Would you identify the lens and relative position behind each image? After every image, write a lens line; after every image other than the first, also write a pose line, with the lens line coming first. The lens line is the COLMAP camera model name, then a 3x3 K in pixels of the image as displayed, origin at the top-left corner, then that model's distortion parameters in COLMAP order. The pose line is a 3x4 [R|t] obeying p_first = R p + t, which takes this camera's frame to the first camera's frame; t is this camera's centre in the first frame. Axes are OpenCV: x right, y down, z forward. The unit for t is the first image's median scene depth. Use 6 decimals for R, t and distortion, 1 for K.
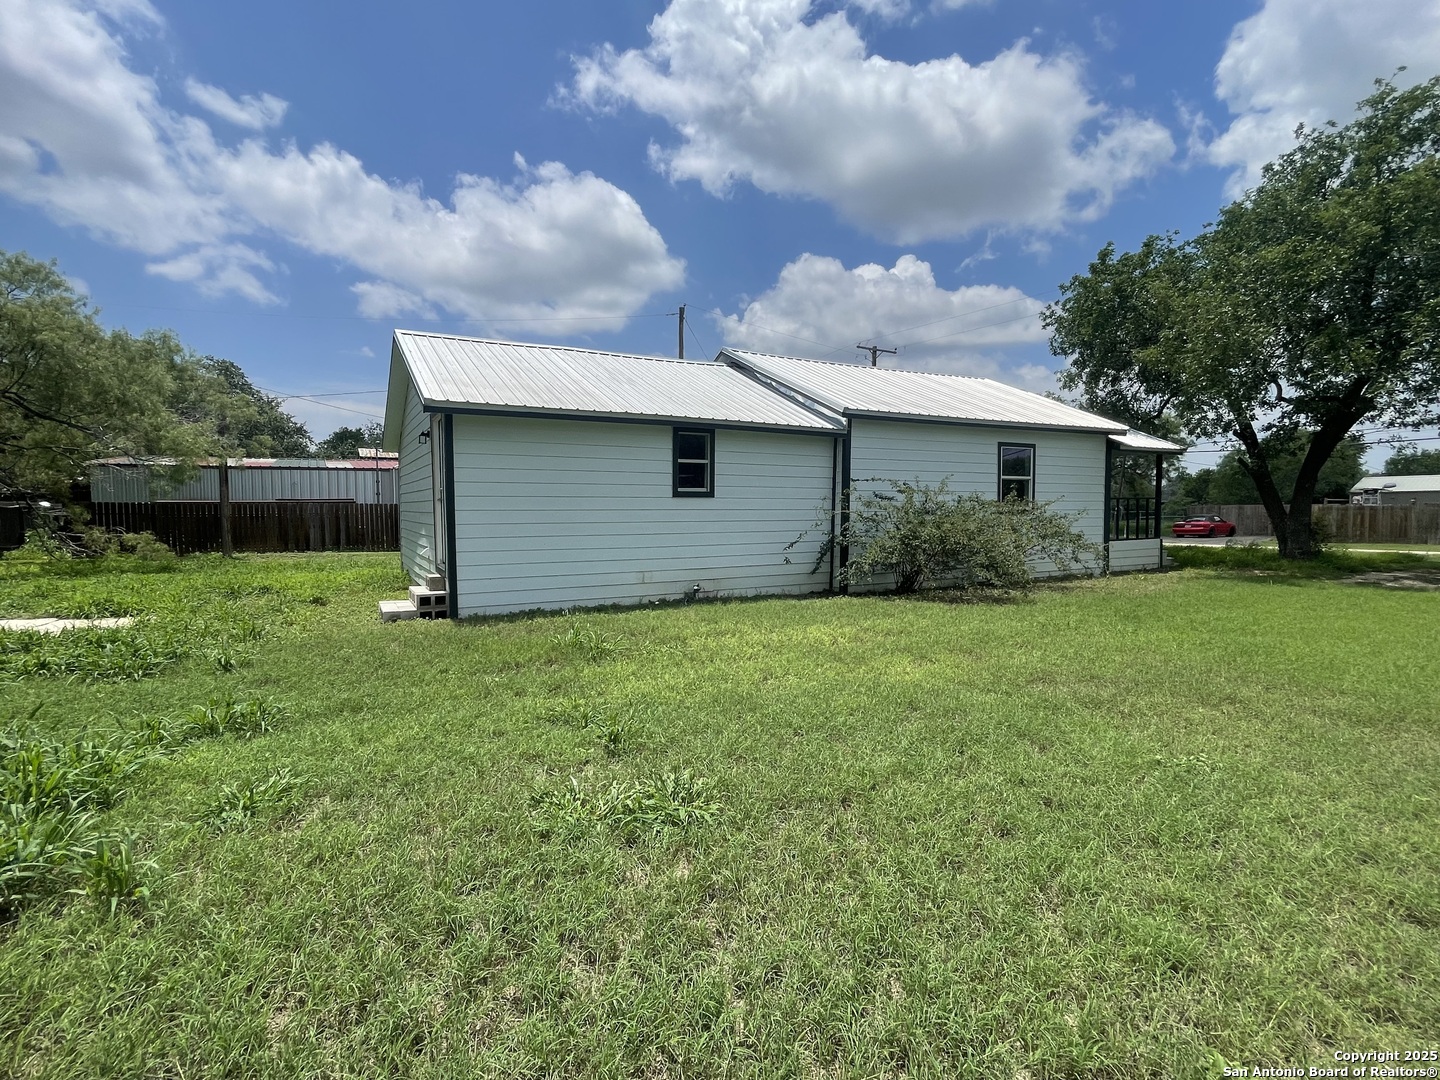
lens RADIAL K [[687.8, 0, 708.6], [0, 687.8, 543.1], [0, 0, 1]] dist [-0.002689, 0.000633]
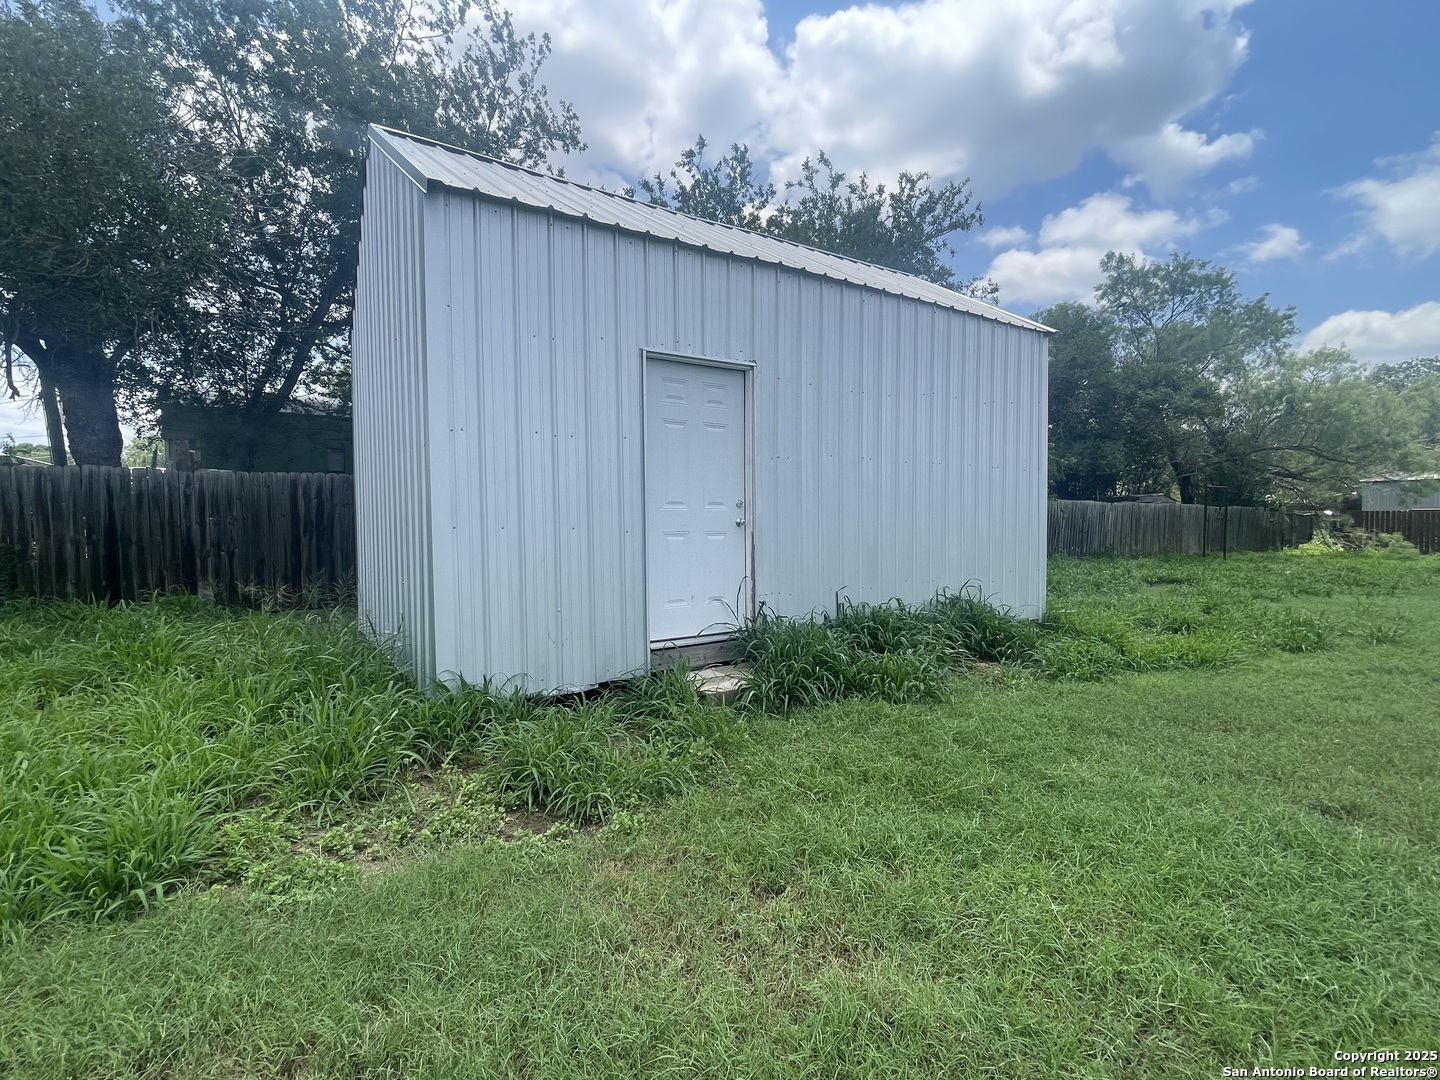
lens RADIAL K [[687.8, 0, 708.6], [0, 687.8, 543.1], [0, 0, 1]] dist [-0.002689, 0.000633]
pose [[0.067367, 0.032047, -0.997213, 0.454890], [-0.041733, 0.998700, 0.029275, 0.021856], [0.996855, 0.039644, 0.068617, -0.463318]]
